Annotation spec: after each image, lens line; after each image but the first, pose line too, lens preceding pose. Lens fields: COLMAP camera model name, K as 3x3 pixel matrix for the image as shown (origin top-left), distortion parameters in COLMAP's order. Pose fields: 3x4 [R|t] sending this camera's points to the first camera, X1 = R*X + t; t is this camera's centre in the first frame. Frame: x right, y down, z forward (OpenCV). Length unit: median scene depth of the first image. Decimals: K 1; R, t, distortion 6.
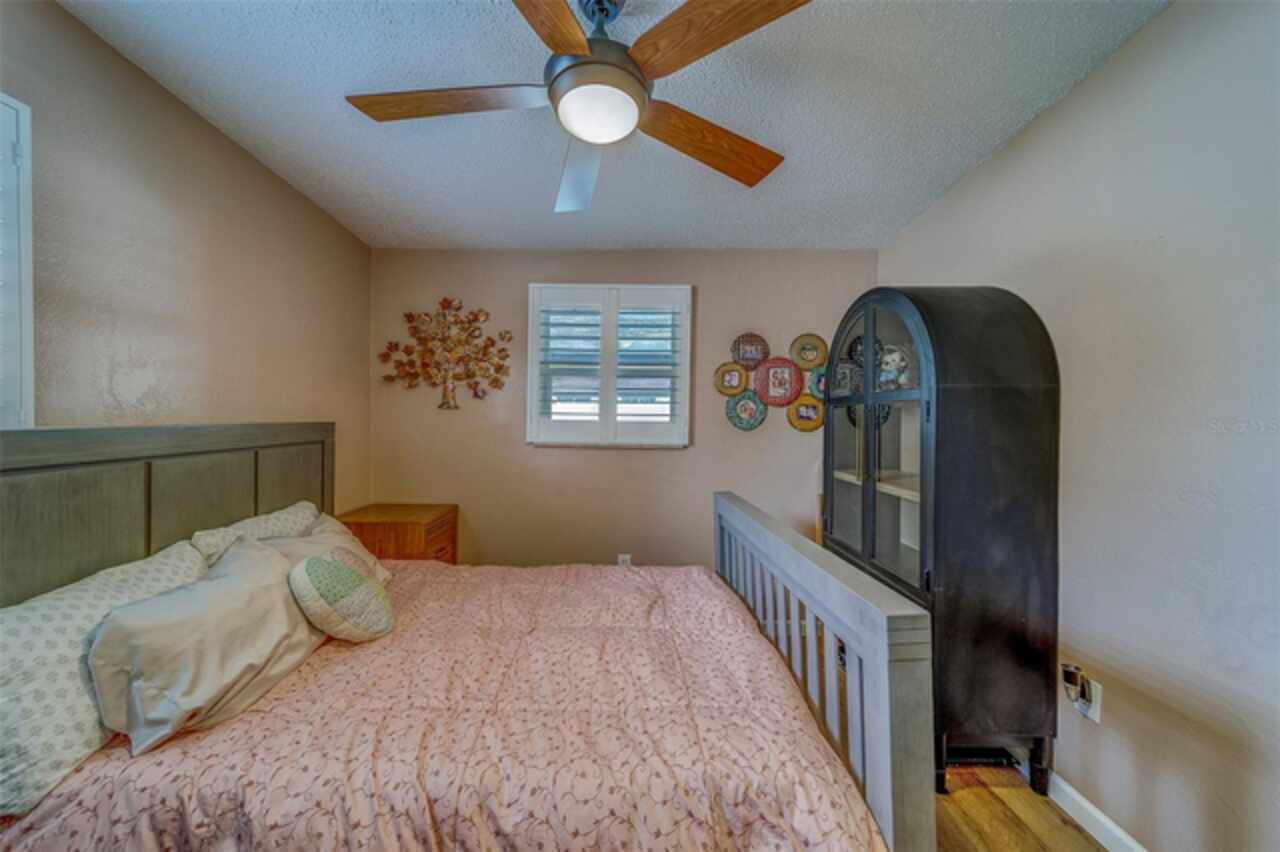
lens RADIAL K [[446.1, 0, 639.6], [0, 446.1, 420.7], [0, 0, 1]] dist [0.003116, 0.000060]
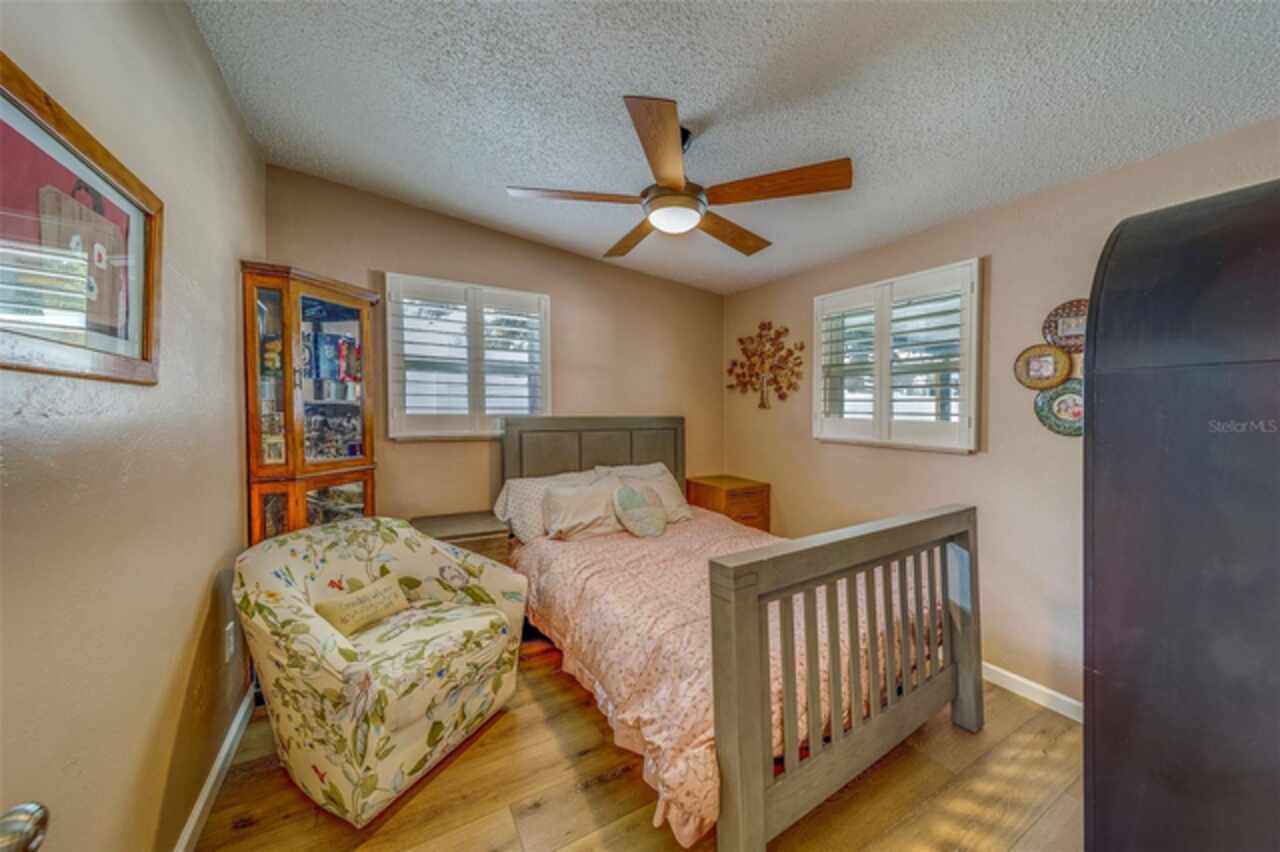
lens RADIAL K [[446.1, 0, 639.6], [0, 446.1, 420.7], [0, 0, 1]] dist [0.003116, 0.000060]
pose [[0.516581, 0.019769, -0.856010, 0.496156], [-0.021689, 0.999715, 0.010000, 0.003979], [0.855964, 0.013400, 0.516862, 0.036235]]
